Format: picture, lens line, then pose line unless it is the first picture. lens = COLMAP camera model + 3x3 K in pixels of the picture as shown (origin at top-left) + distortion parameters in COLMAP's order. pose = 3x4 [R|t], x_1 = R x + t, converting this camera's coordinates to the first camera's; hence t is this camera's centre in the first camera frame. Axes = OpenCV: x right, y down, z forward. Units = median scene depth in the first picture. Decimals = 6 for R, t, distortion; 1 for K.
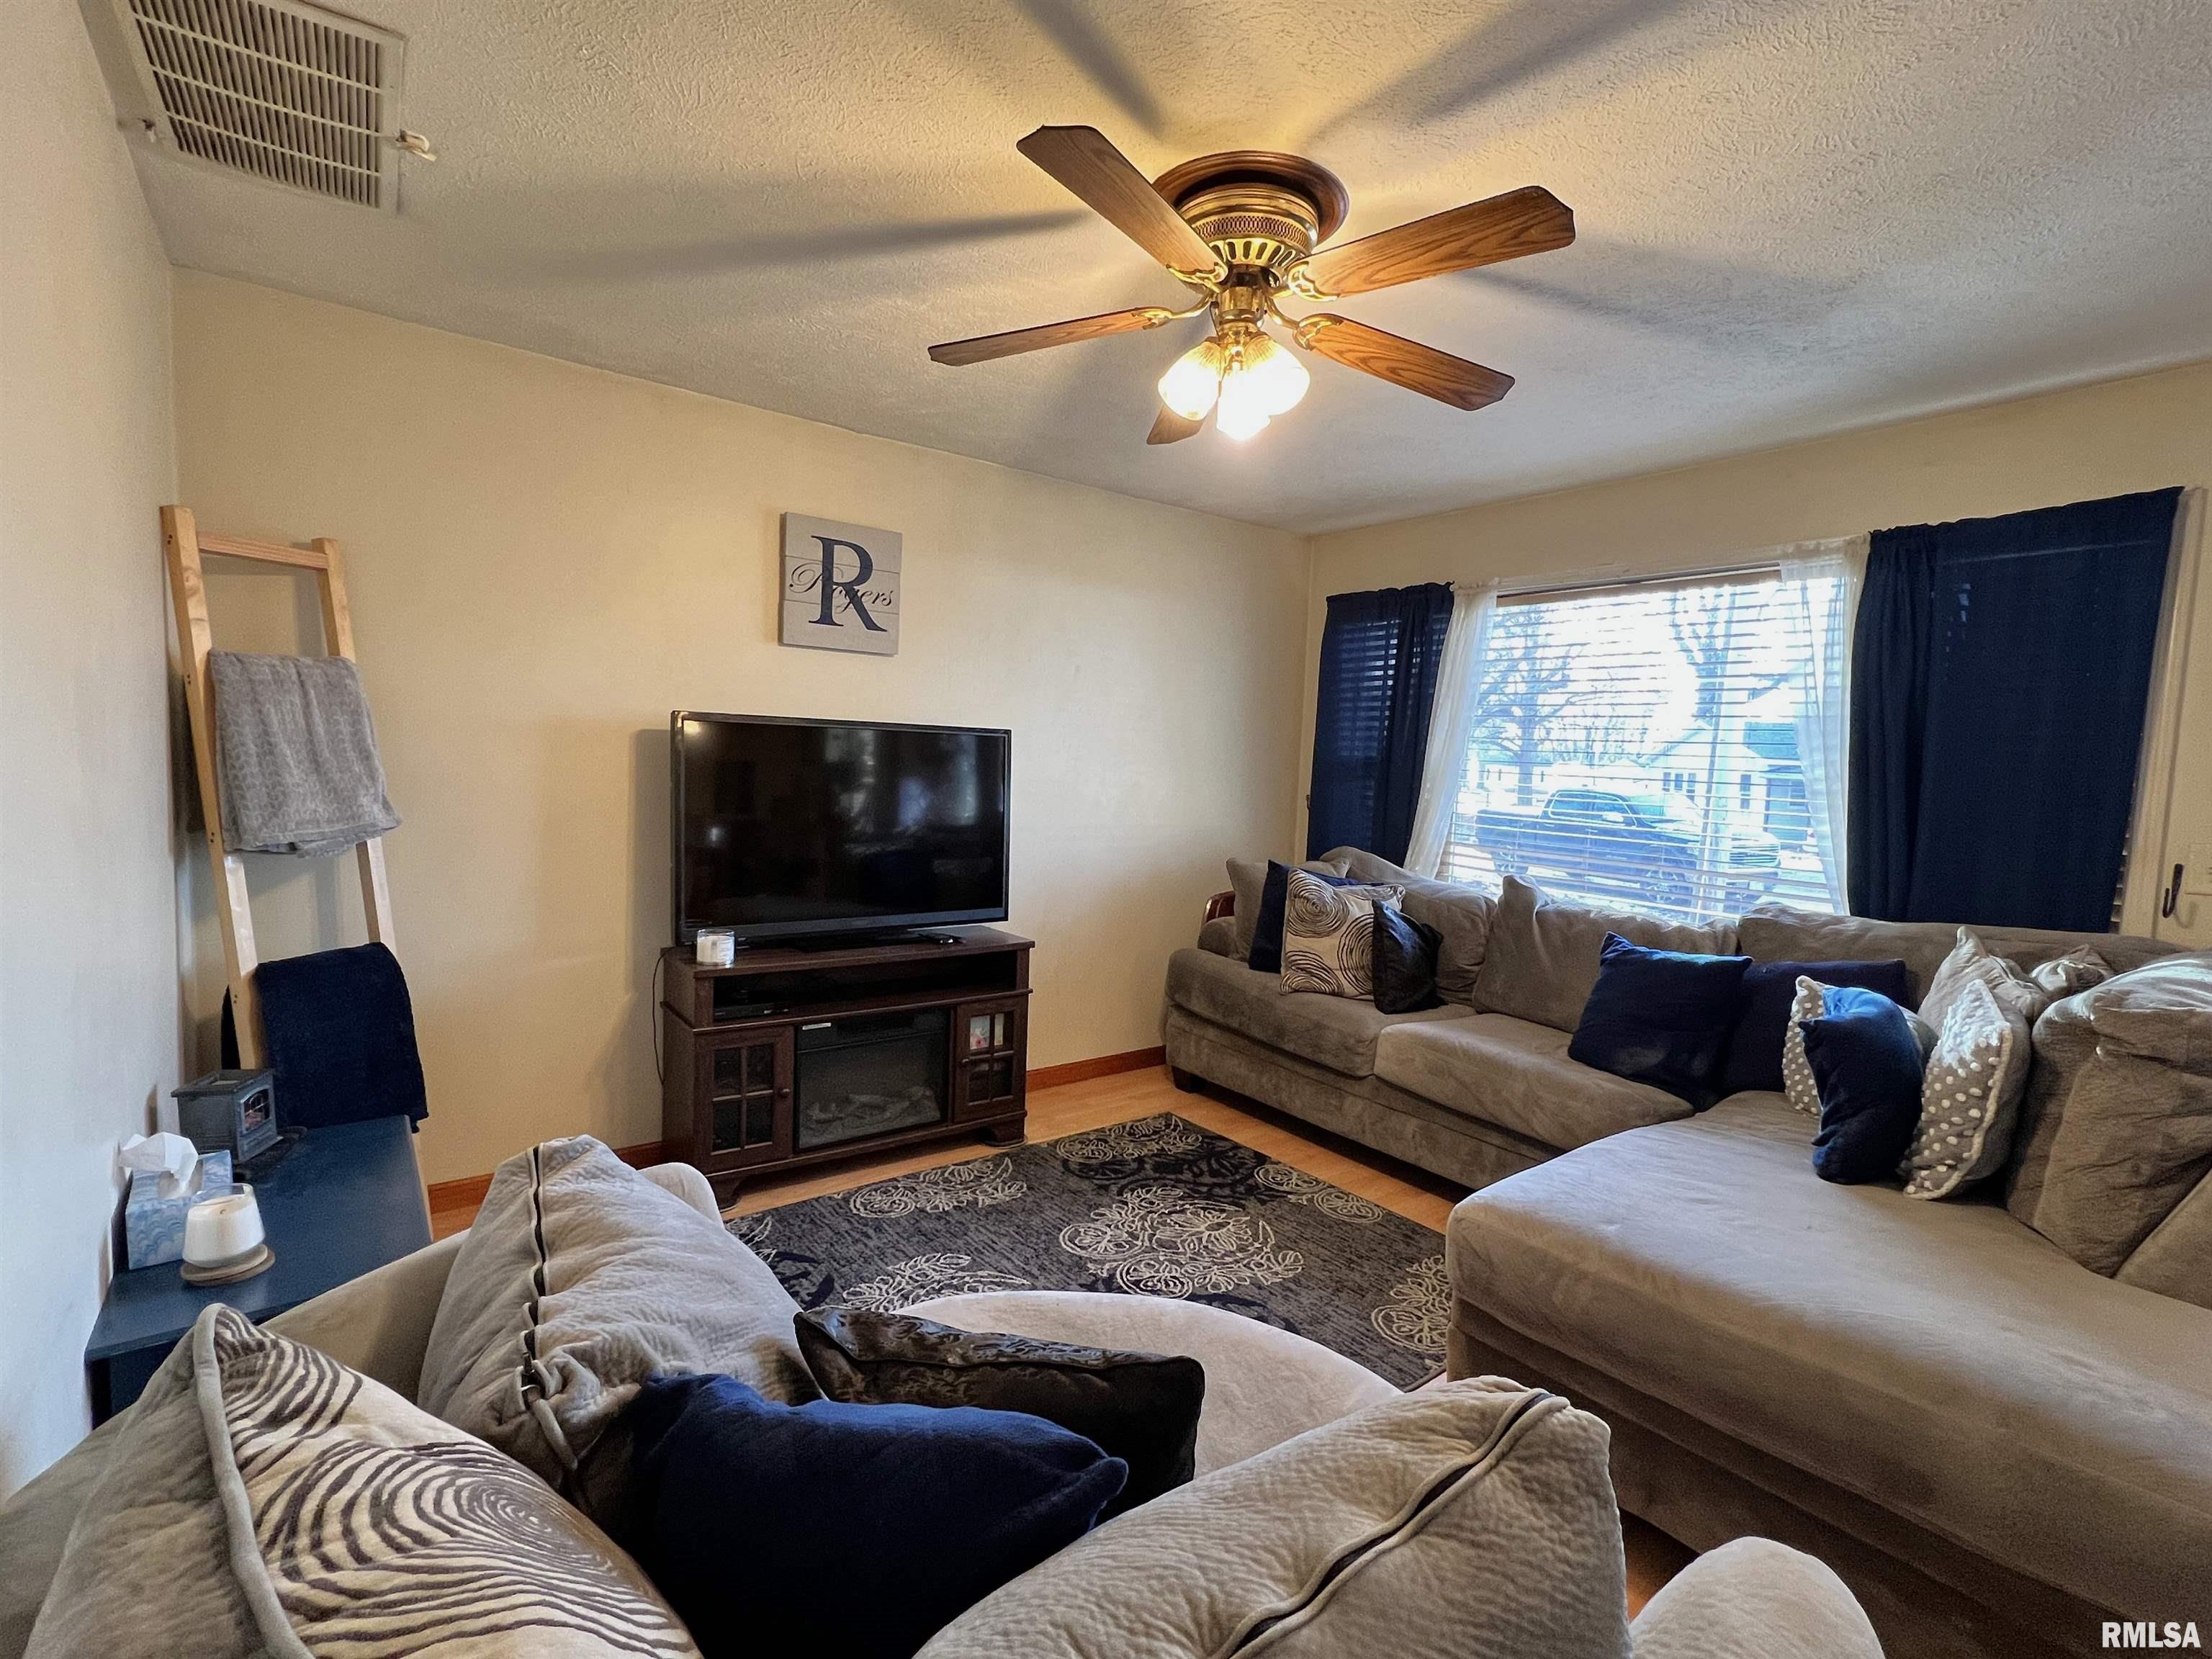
lens RADIAL K [[1013.5, 0, 1110.3], [0, 1013.5, 829.4], [0, 0, 1]] dist [-0.001659, -0.000244]
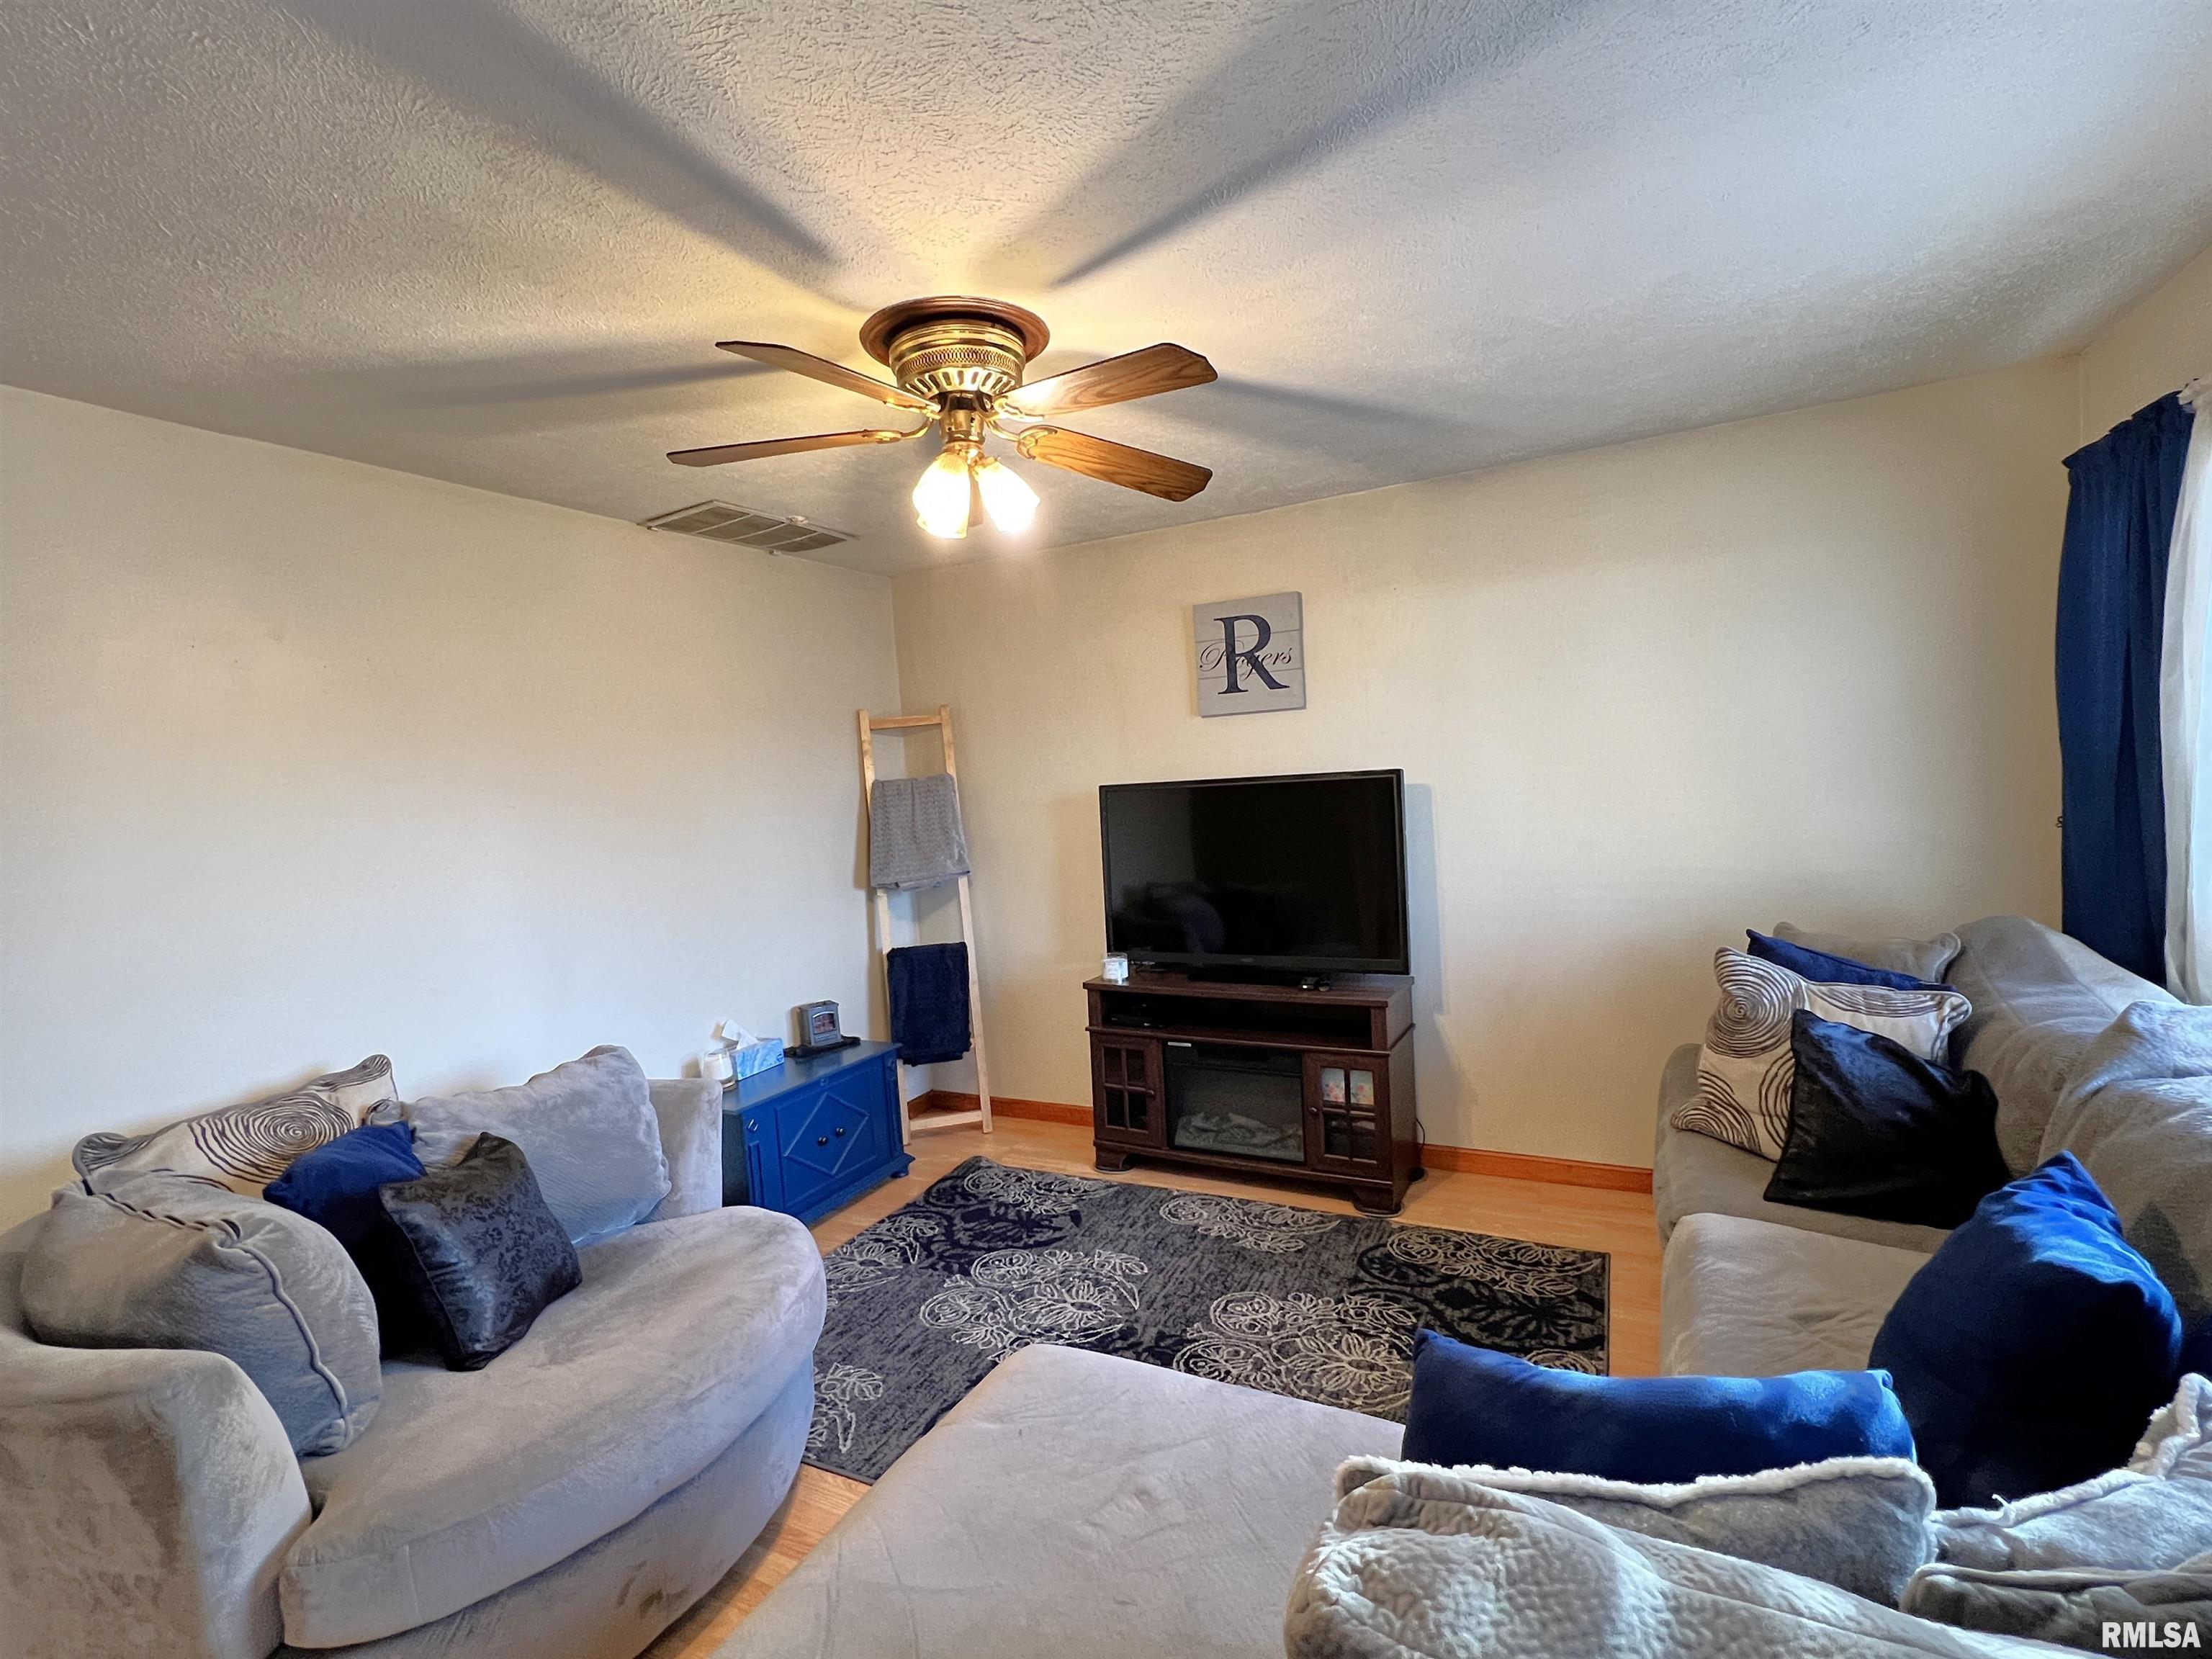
lens RADIAL K [[1013.5, 0, 1110.8], [0, 1013.5, 828.0], [0, 0, 1]] dist [-0.001659, -0.000244]
pose [[0.421349, -0.014826, -0.906778, 0.684830], [0.011673, 0.999872, -0.010924, -0.040845], [0.906824, -0.005982, 0.421468, 0.399584]]
